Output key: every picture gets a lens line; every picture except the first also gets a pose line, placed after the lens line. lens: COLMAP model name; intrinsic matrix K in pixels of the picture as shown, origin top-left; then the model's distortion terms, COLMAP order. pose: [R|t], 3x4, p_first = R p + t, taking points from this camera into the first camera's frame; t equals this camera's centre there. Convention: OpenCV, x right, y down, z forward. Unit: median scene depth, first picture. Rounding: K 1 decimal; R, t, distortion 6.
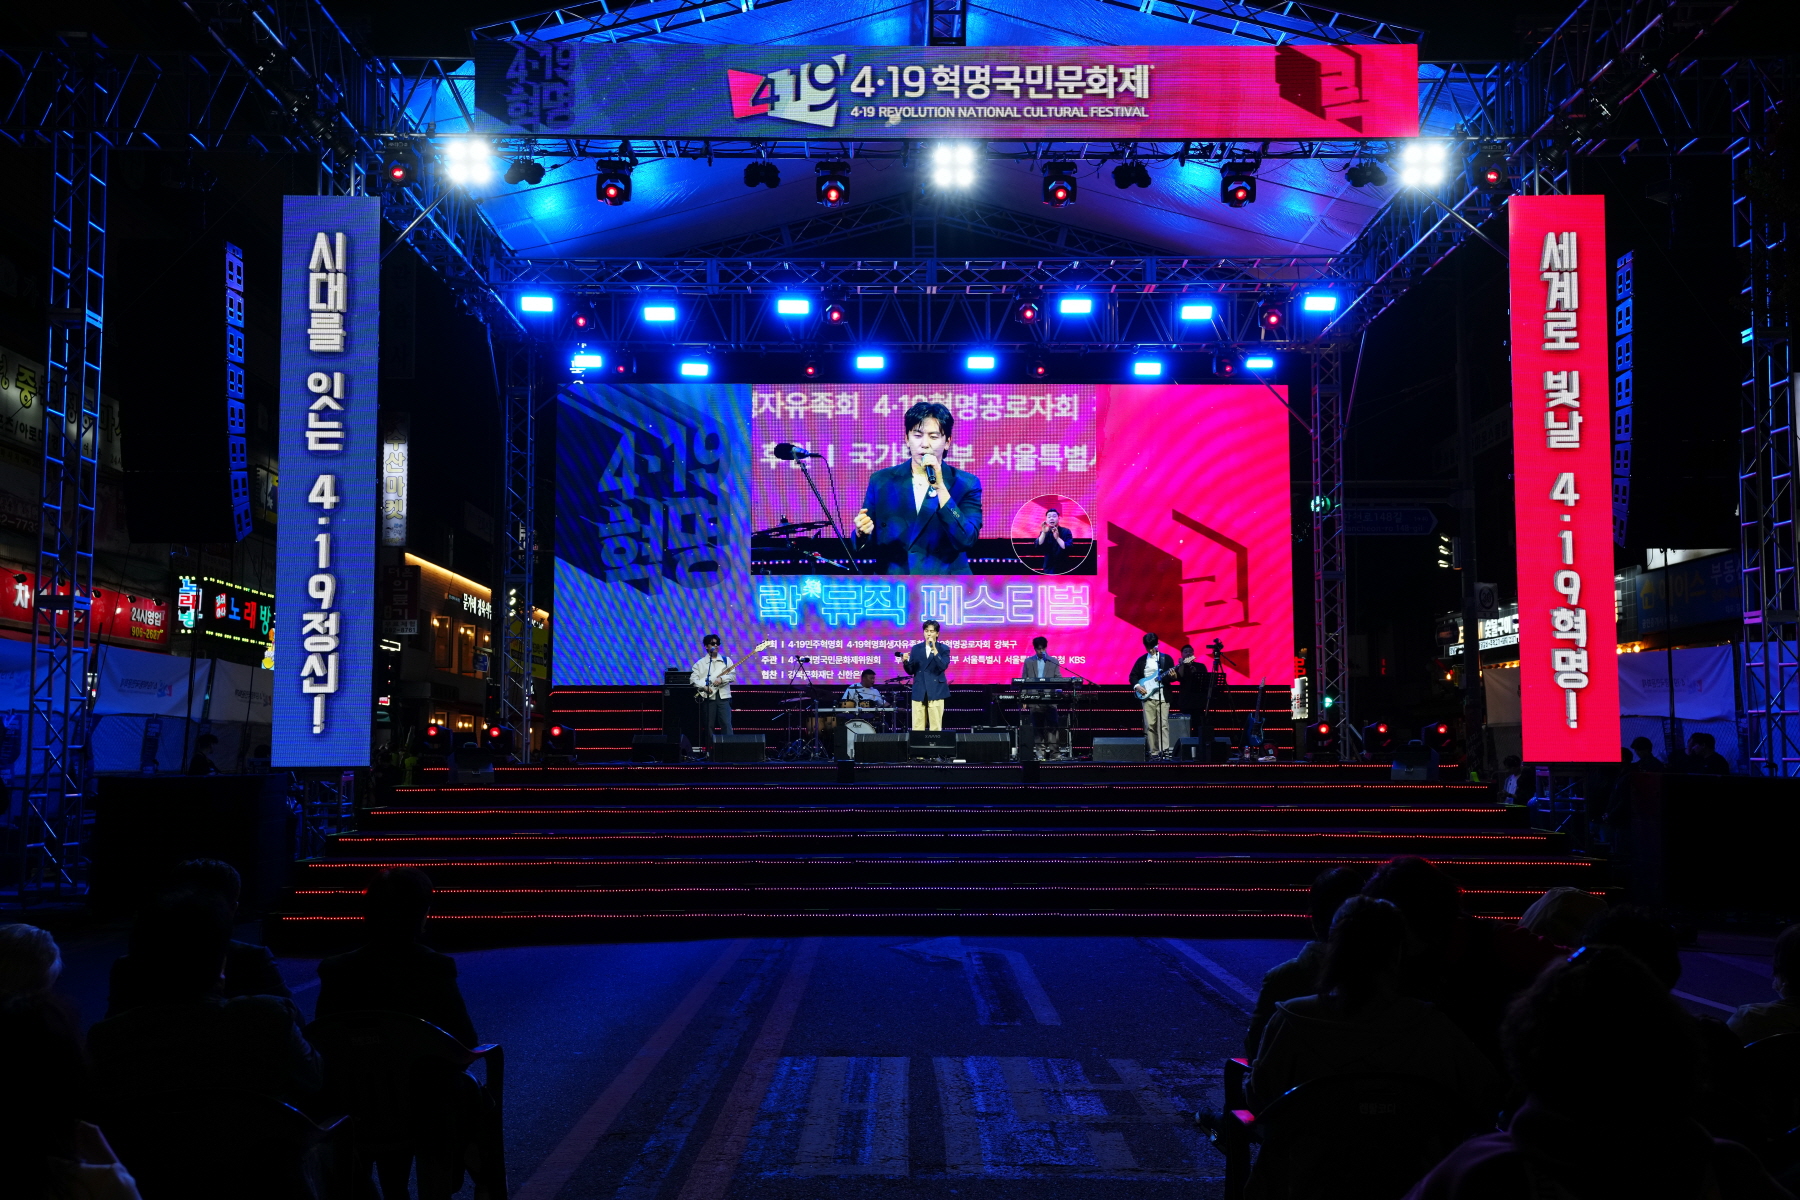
lens RADIAL K [[1730.5, 0, 900.0], [0, 1730.5, 600.0], [0, 0, 1]] dist [0.068108, 0.035578]
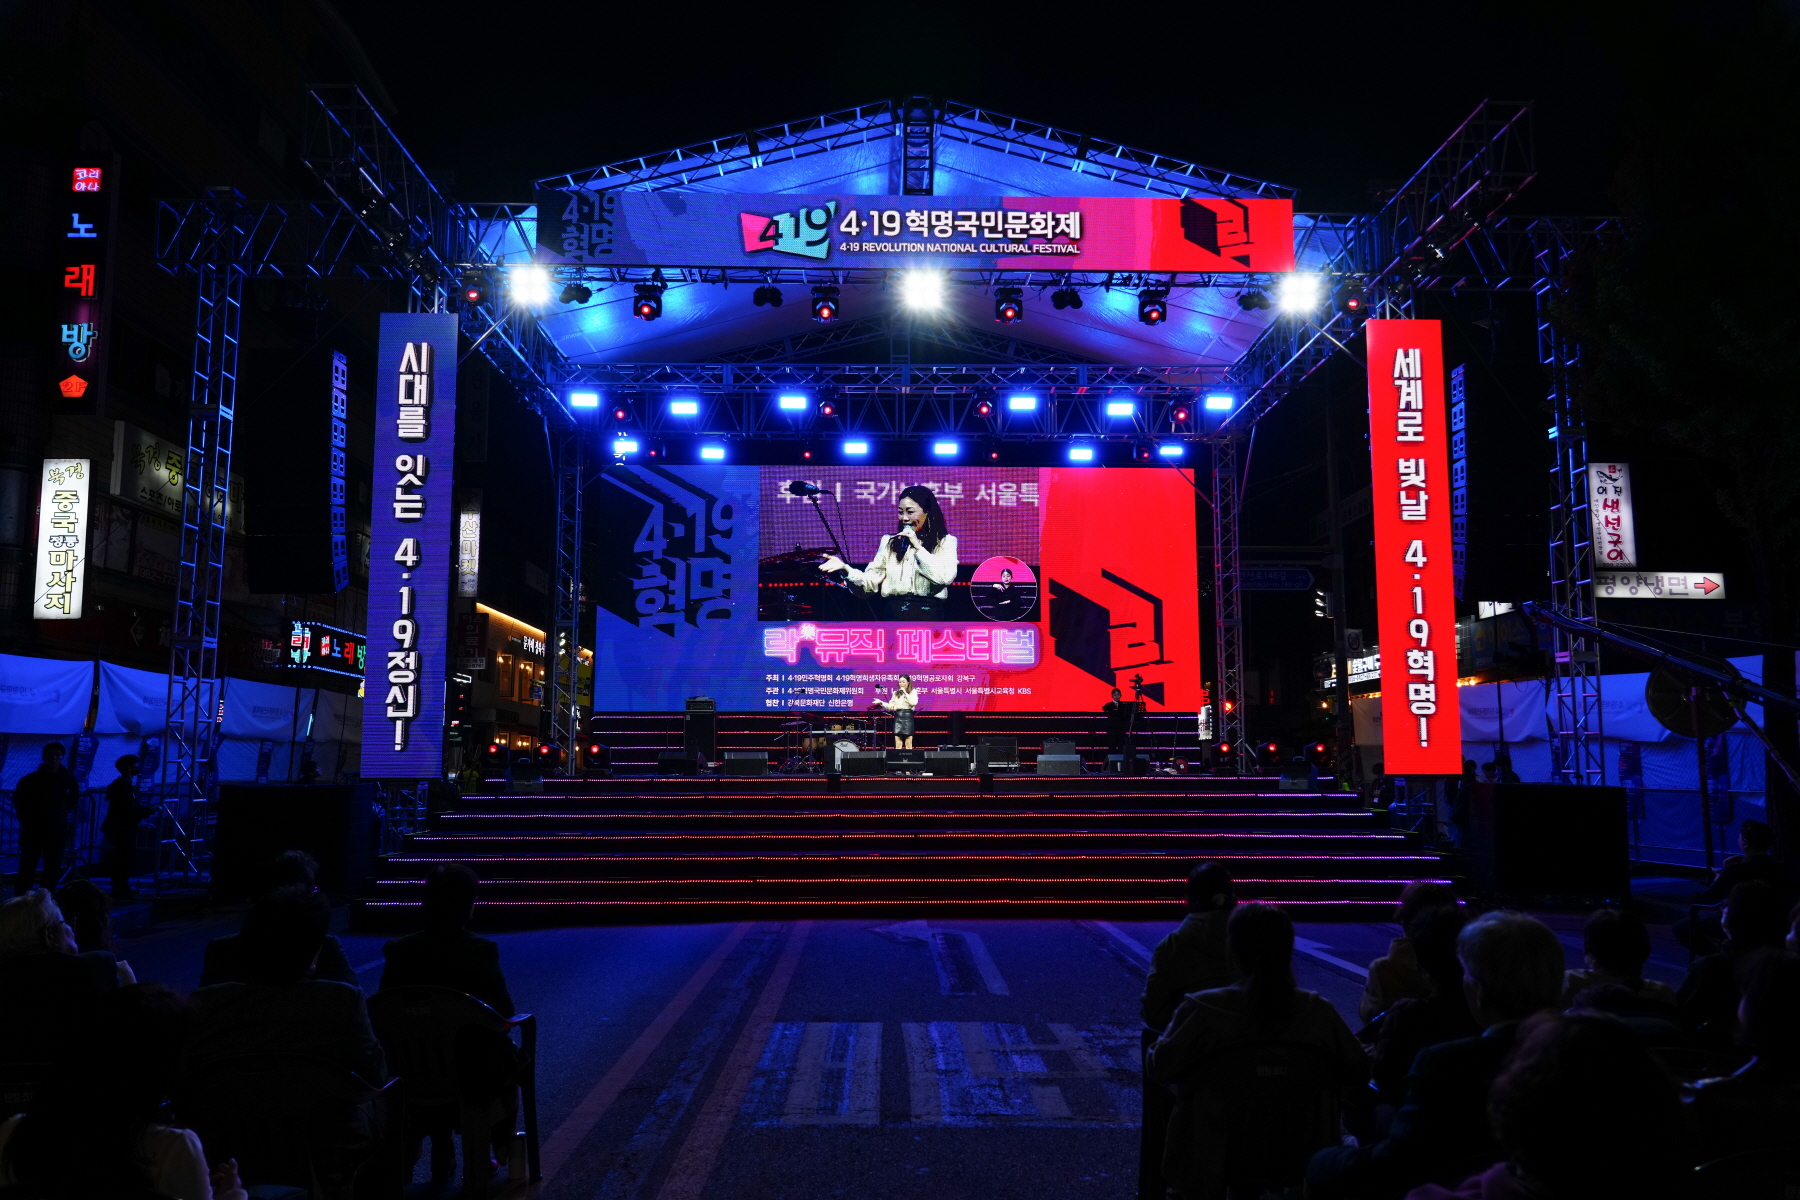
lens RADIAL K [[1408.9, 0, 905.2], [0, 1408.9, 583.3], [0, 0, 1]] dist [0.007121, -0.003931]
pose [[0.999853, 0.002850, 0.016901, 0.001782], [-0.002143, 0.999128, -0.041707, 0.000319], [-0.017005, 0.041665, 0.998987, 0.007825]]
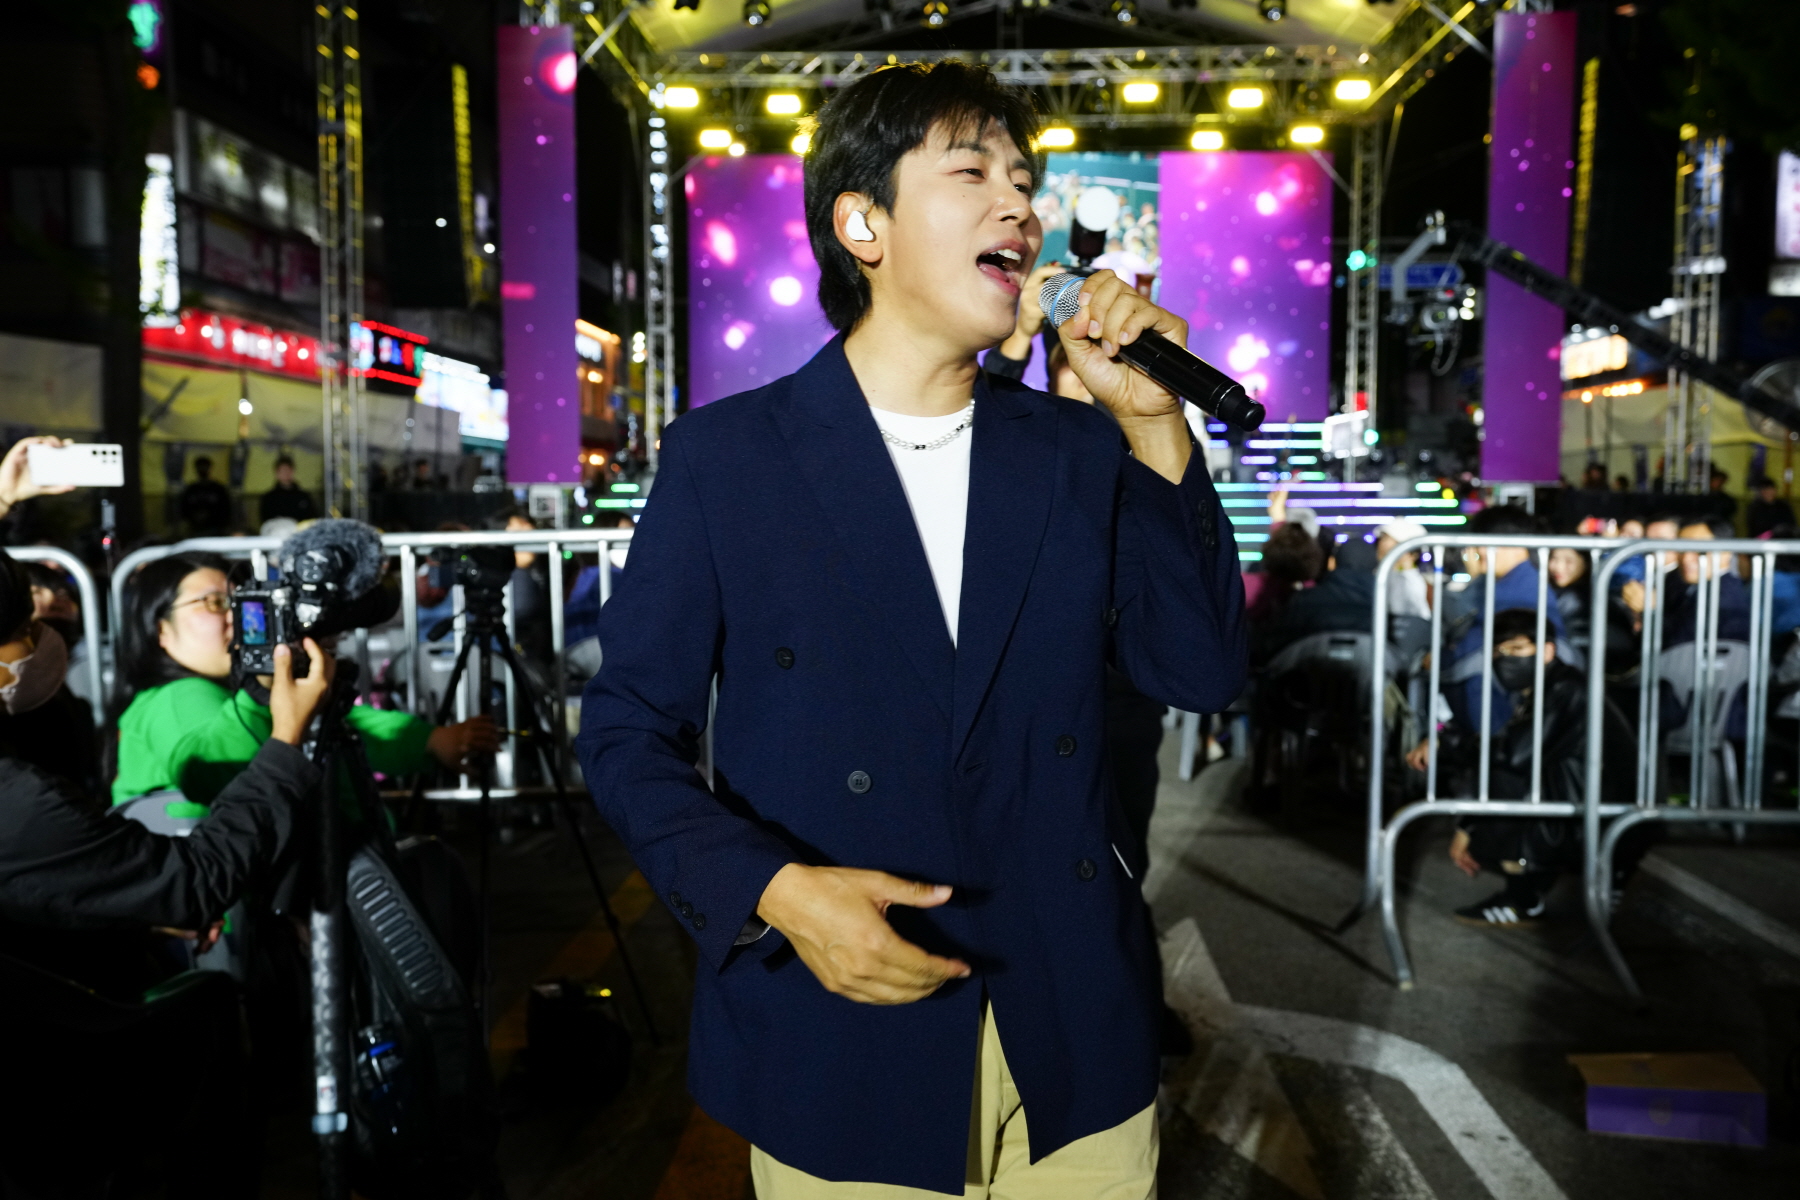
lens RADIAL K [[1730.5, 0, 900.0], [0, 1730.5, 600.0], [0, 0, 1]] dist [0.068108, 0.035578]
pose [[0.998960, 0.005748, -0.045223, -0.005868], [0.001168, 0.988465, 0.151448, -0.013598], [0.045572, -0.151344, 0.987430, -0.255300]]
